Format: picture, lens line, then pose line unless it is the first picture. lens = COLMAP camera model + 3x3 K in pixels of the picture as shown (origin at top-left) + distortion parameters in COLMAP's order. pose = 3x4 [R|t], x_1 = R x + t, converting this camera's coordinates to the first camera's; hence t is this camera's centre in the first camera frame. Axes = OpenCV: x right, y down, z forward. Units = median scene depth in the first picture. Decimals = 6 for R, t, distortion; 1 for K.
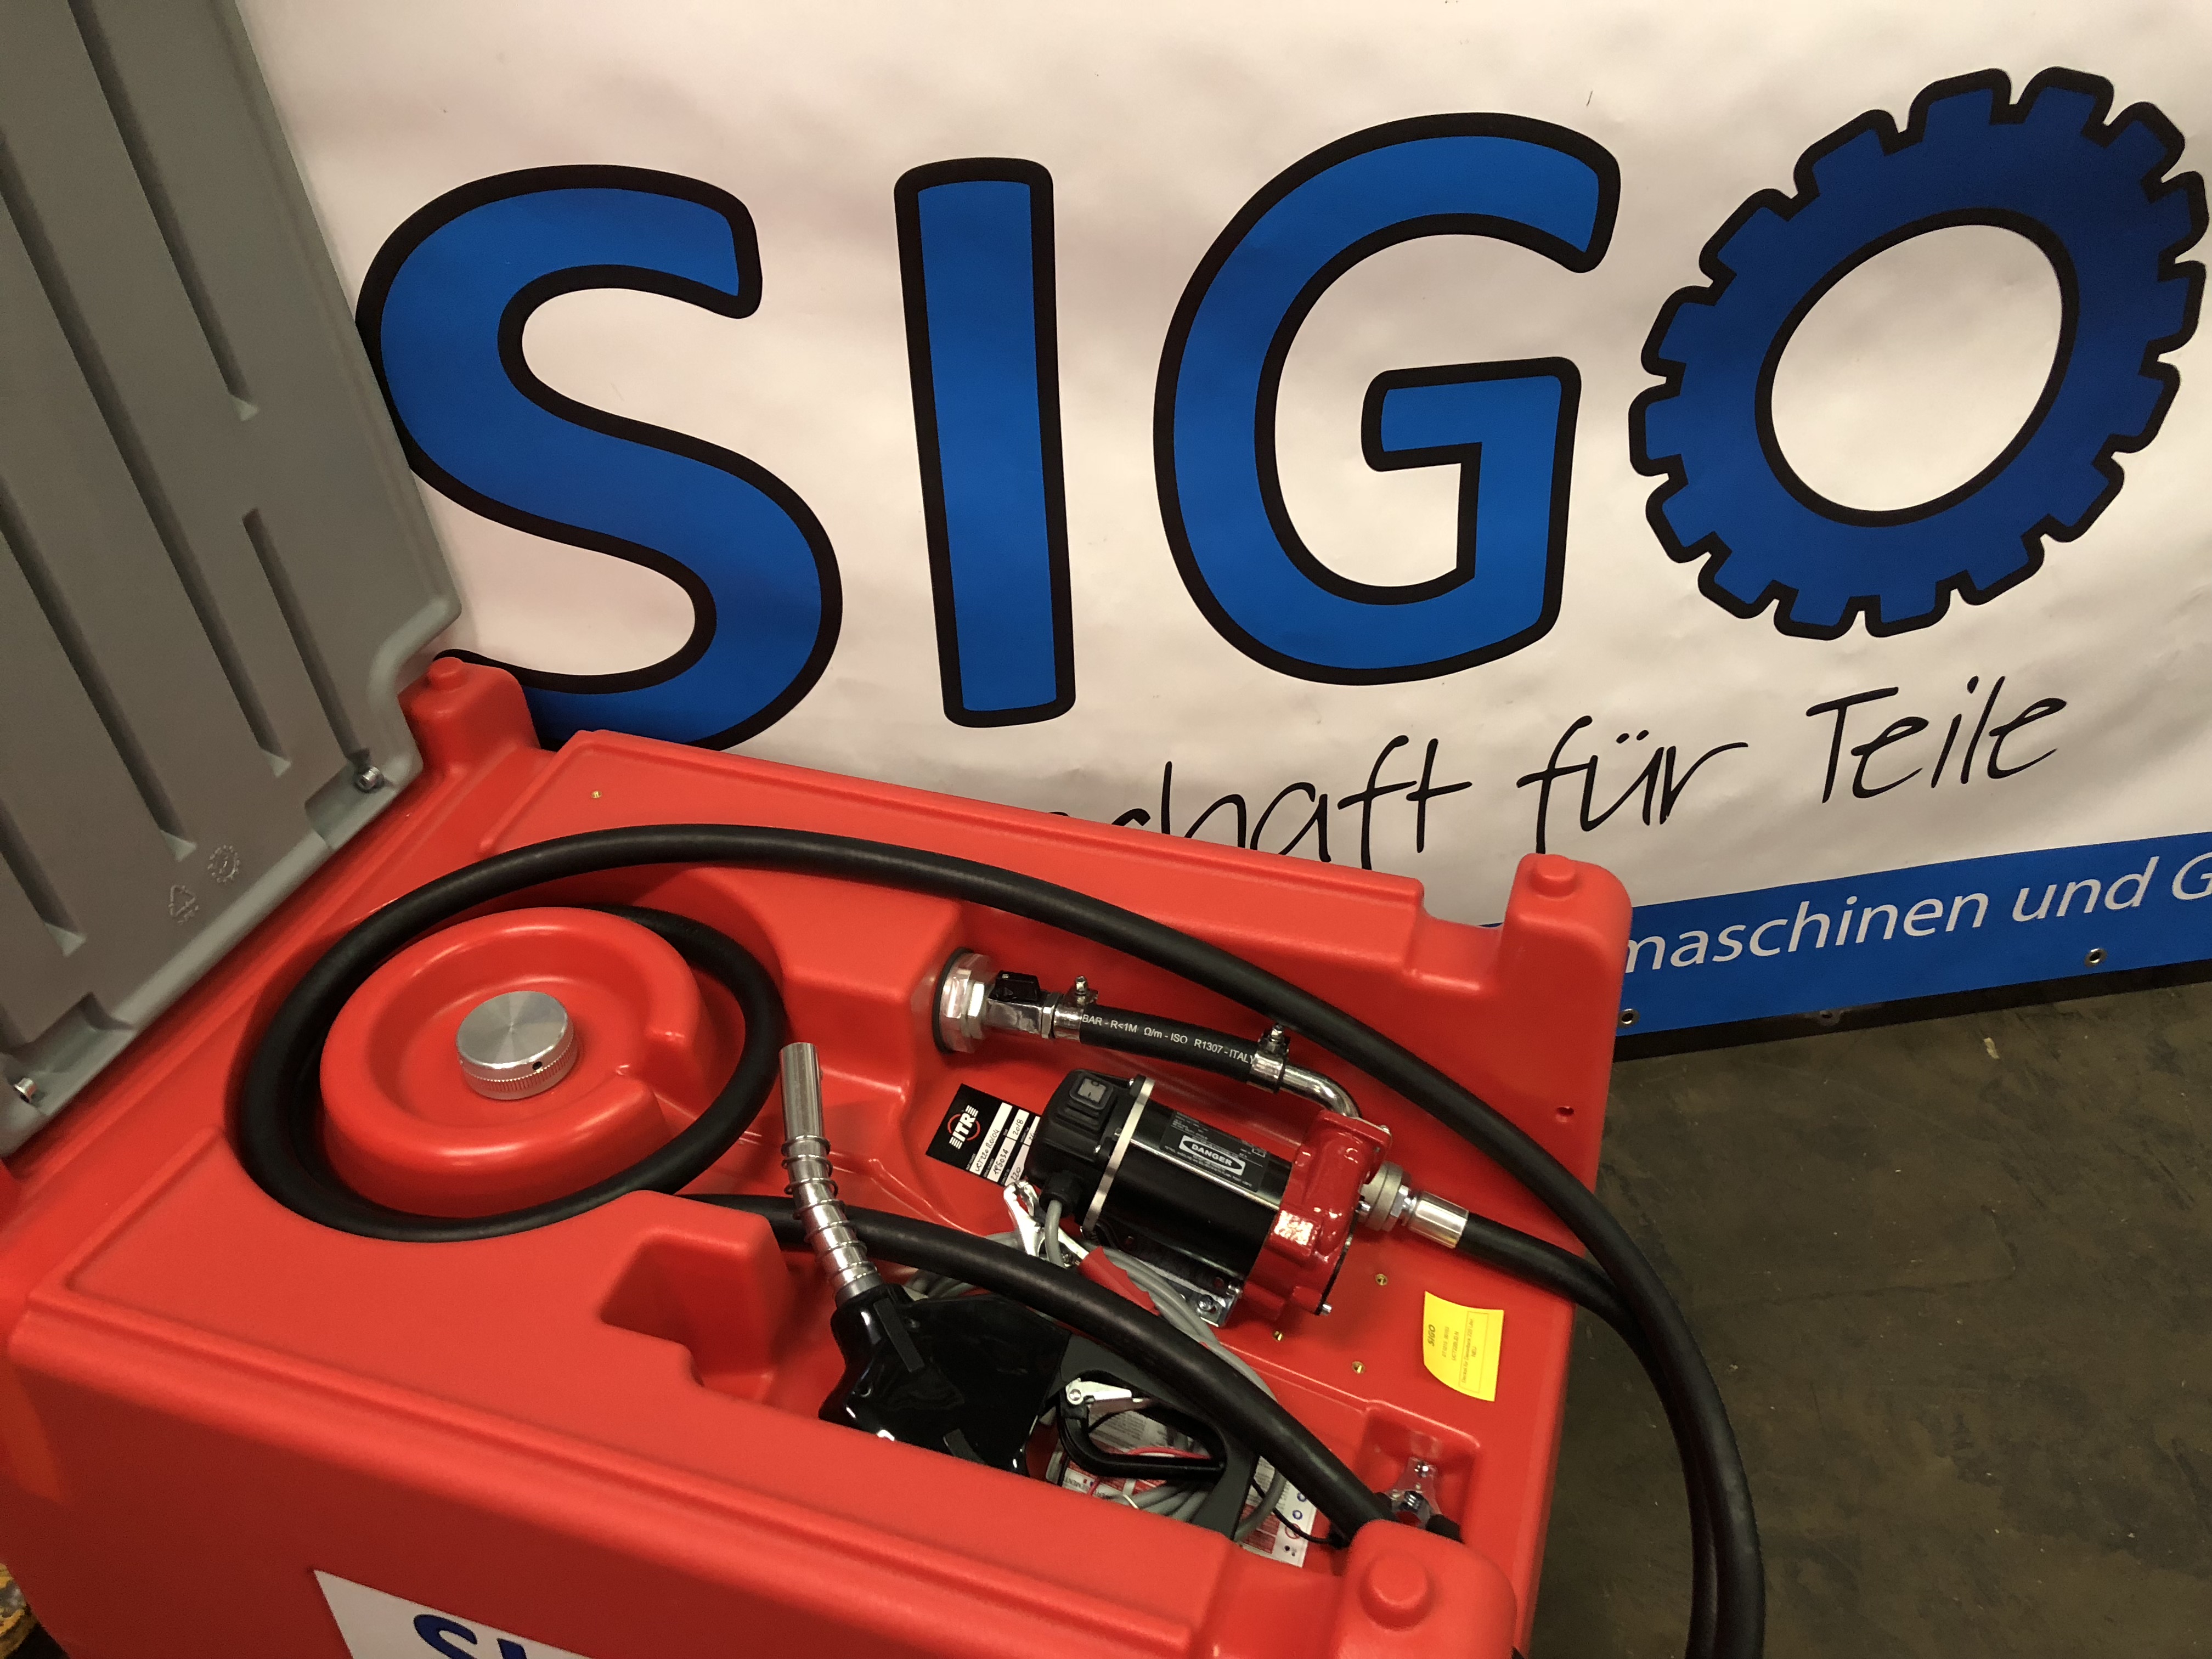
lens RADIAL K [[1843.4, 0, 1109.5], [0, 1843.4, 825.3], [0, 0, 1]] dist [0.038919, -0.032080]
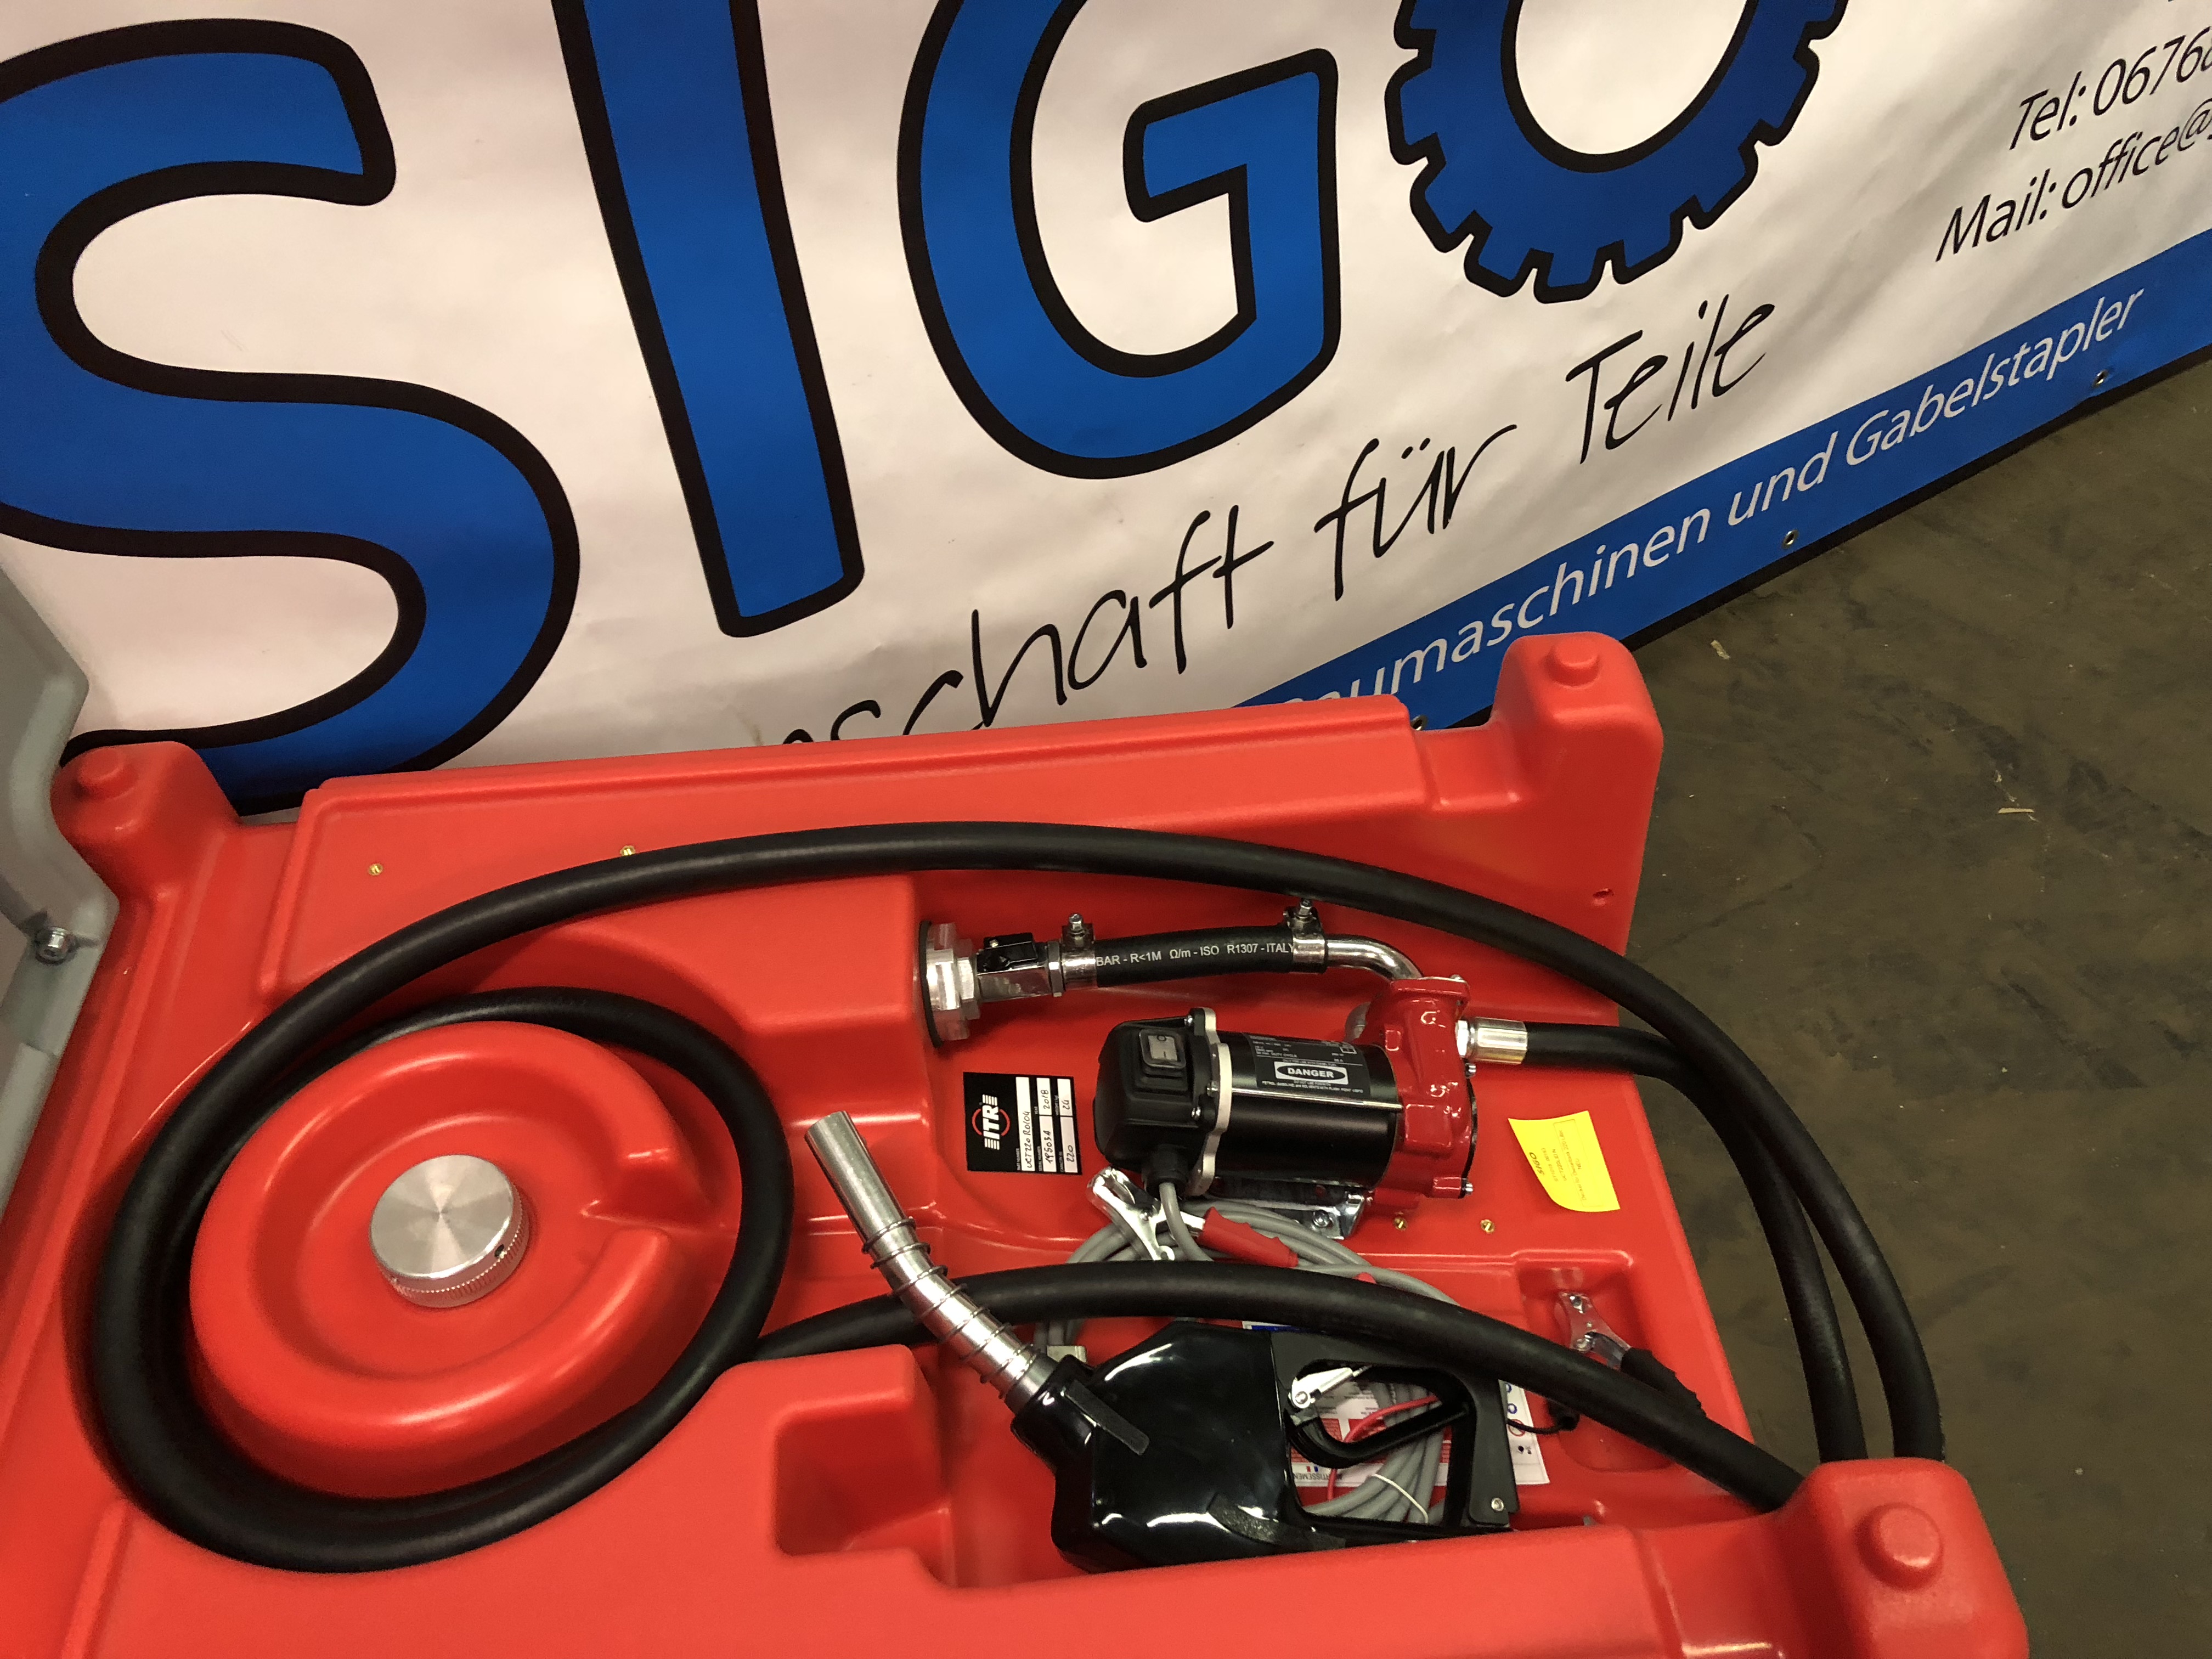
lens RADIAL K [[1843.4, 0, 1125.0], [0, 1843.4, 822.1], [0, 0, 1]] dist [0.038919, -0.032080]
pose [[0.917281, -0.295030, 0.267495, -0.177533], [0.246283, 0.948095, 0.201148, -0.105094], [-0.312955, -0.118630, 0.942330, 0.165461]]
